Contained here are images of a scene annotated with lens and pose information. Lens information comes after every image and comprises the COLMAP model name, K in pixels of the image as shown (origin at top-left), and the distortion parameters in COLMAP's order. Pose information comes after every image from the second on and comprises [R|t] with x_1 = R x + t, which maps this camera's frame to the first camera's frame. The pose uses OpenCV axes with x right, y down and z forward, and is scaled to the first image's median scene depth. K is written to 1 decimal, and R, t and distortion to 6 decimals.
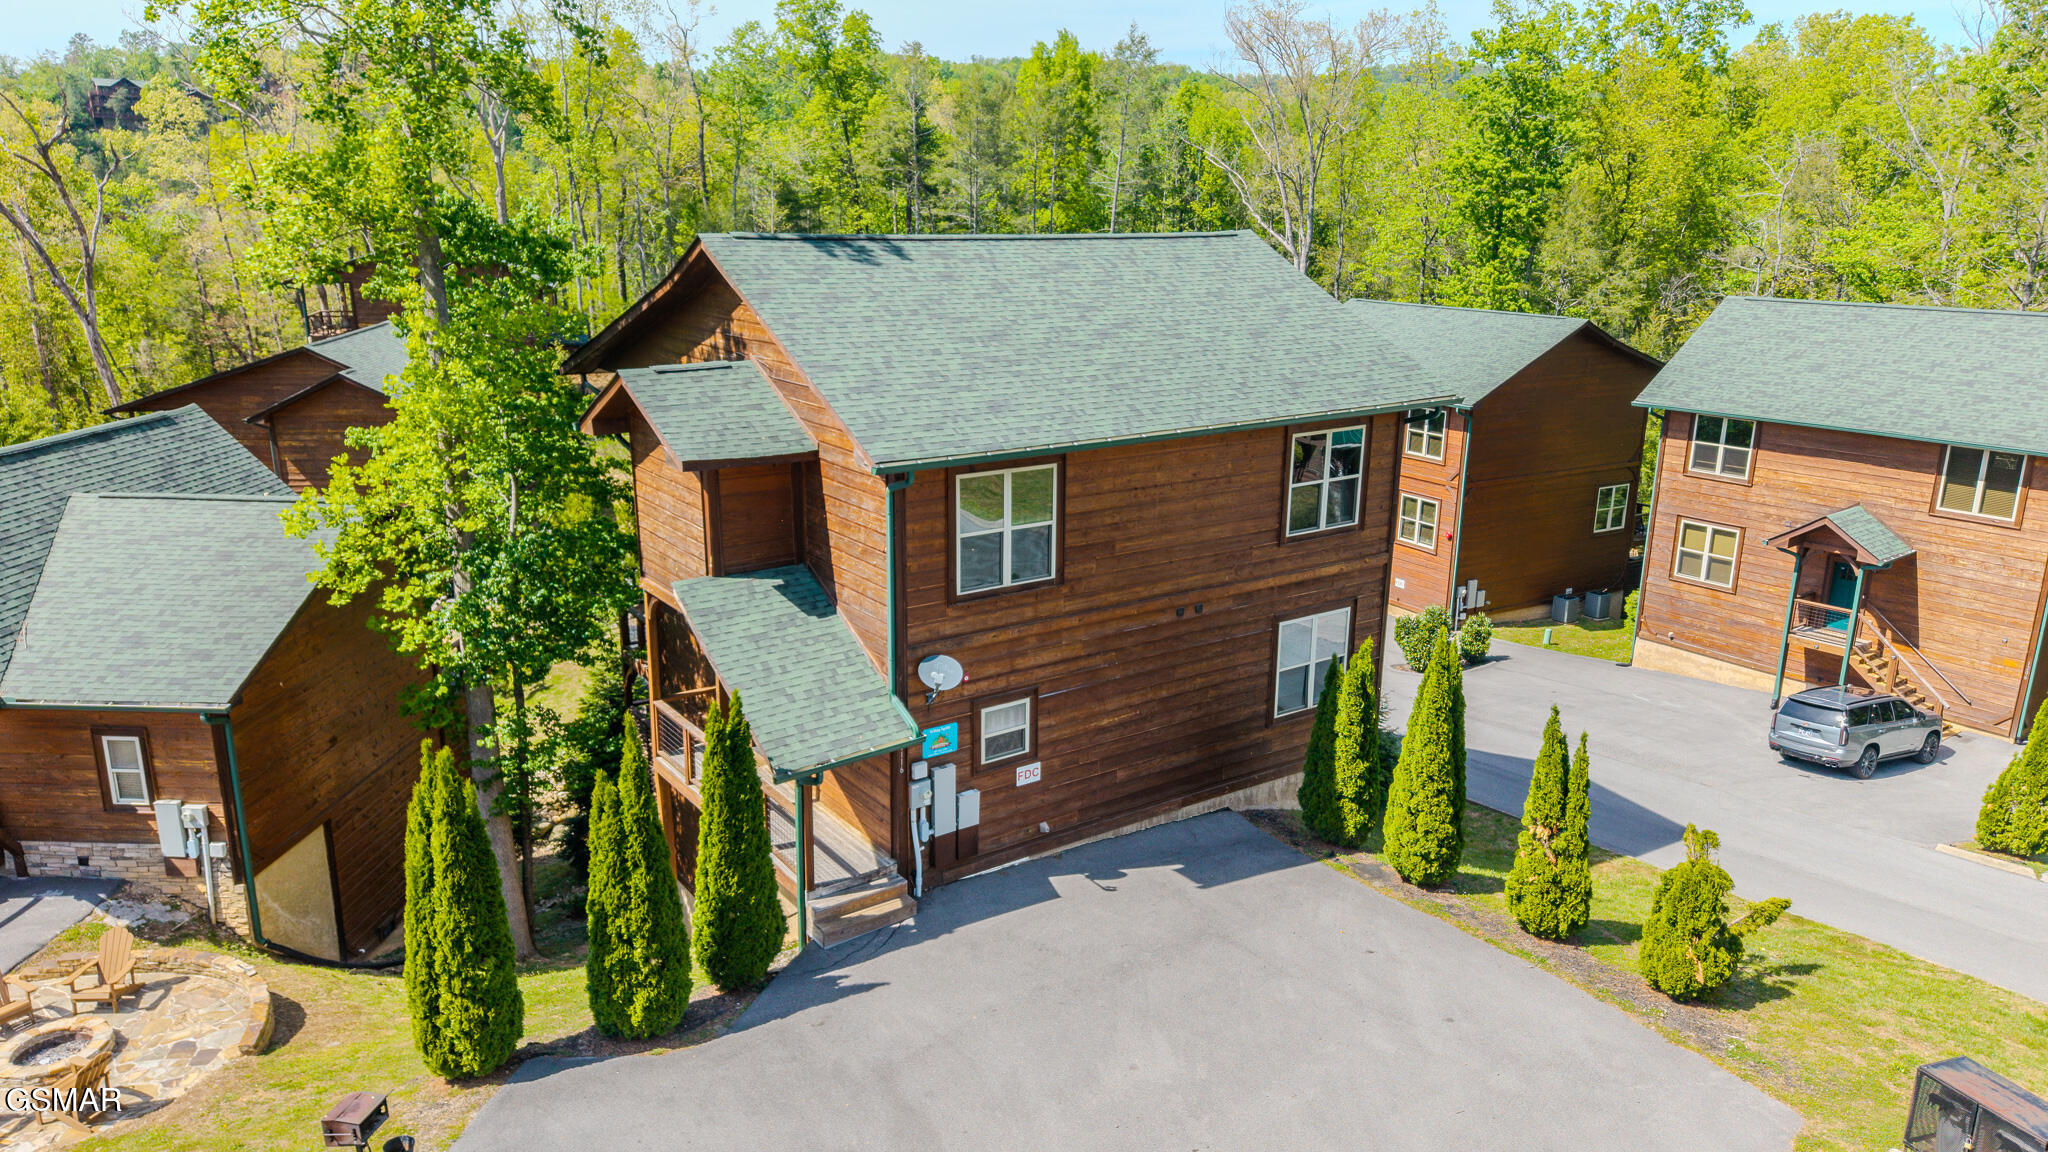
lens RADIAL K [[1371.9, 0, 1008.8], [0, 1371.9, 573.6], [0, 0, 1]] dist [0.050286, -0.004704]
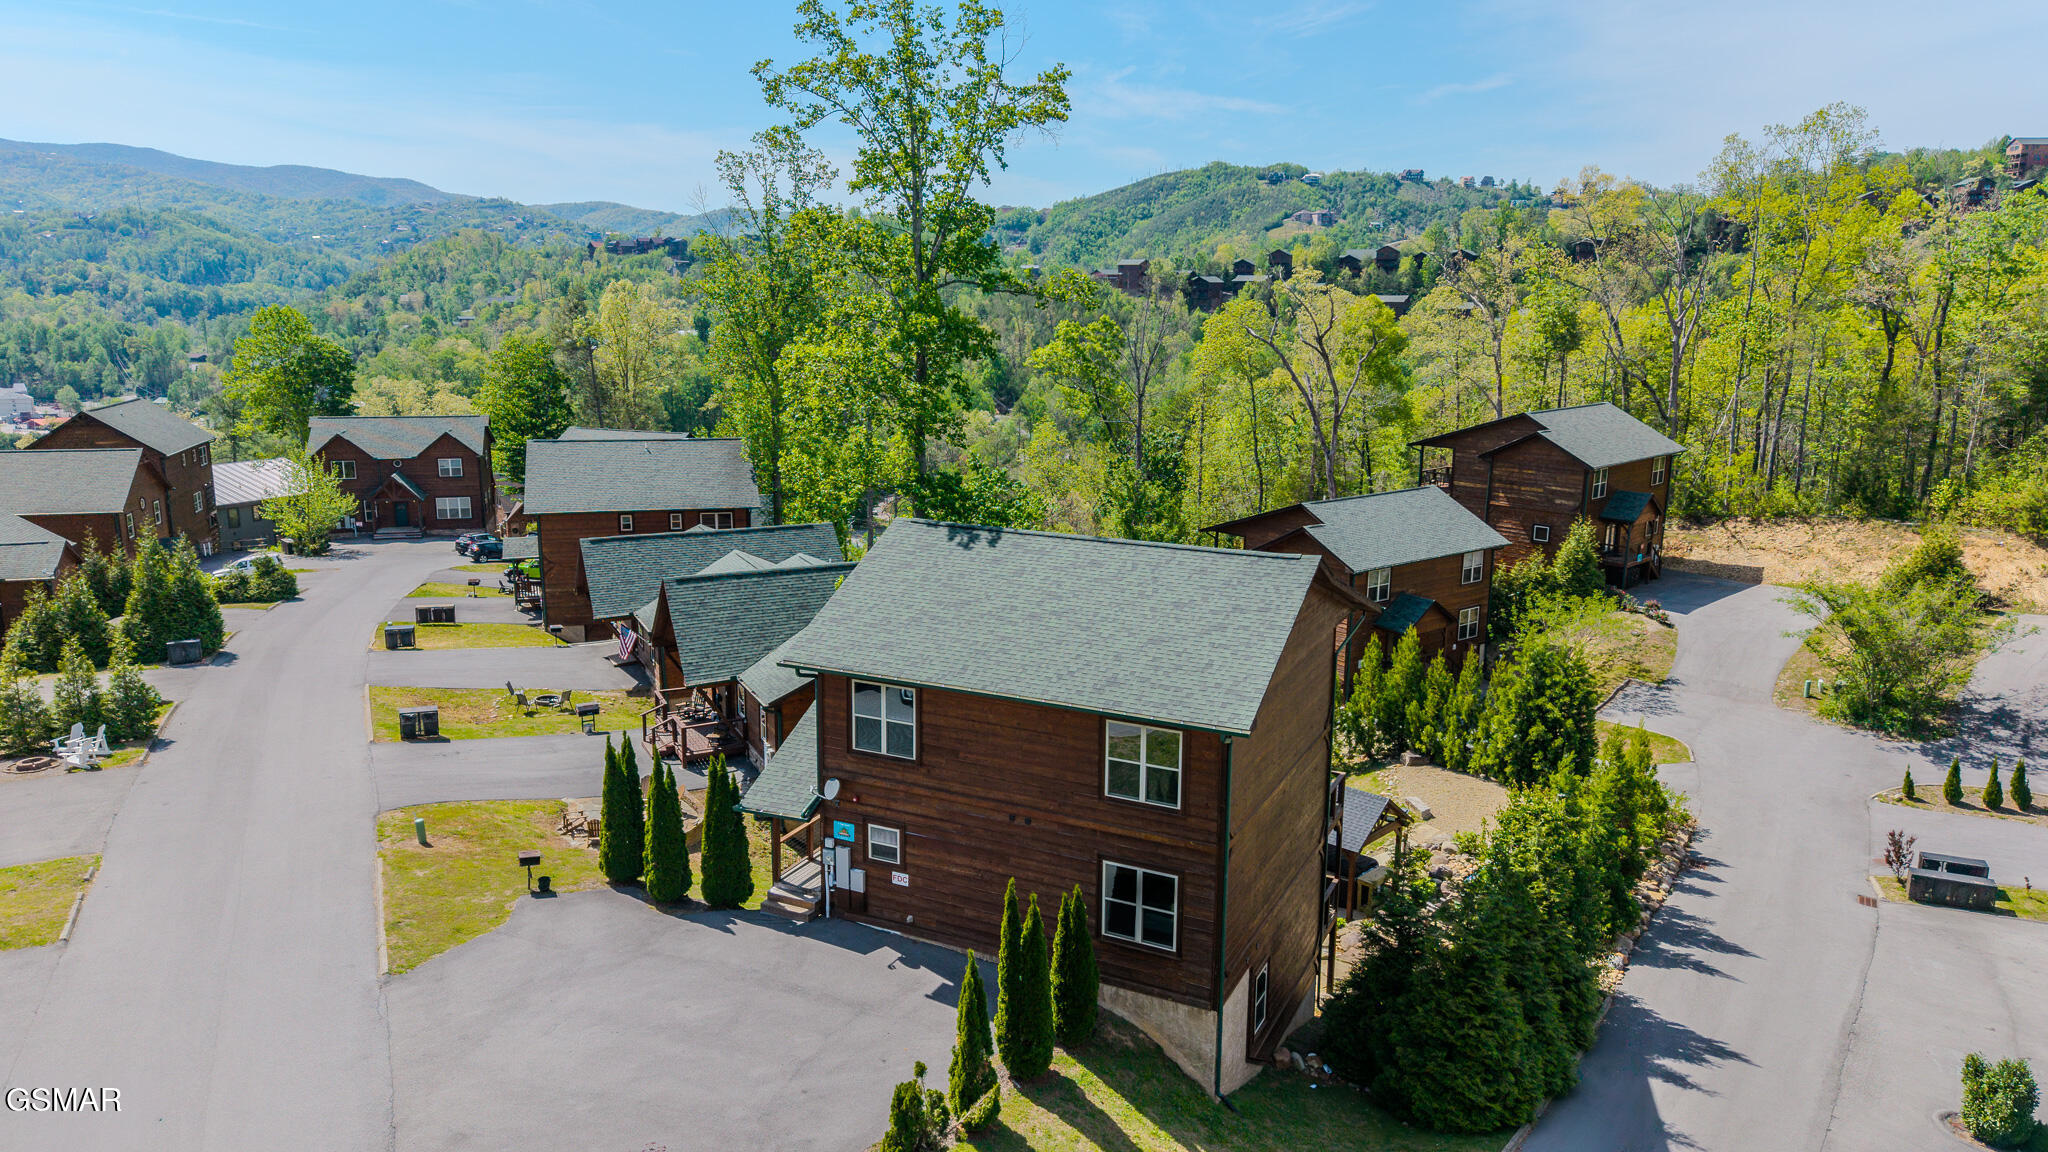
lens RADIAL K [[1371.9, 0, 1008.8], [0, 1371.9, 573.6], [0, 0, 1]] dist [0.050286, -0.004704]
pose [[0.463538, 0.173904, -0.868844, 1.398122], [-0.225263, 0.971464, 0.074264, -0.341592], [0.856965, 0.161294, 0.489484, 0.292086]]
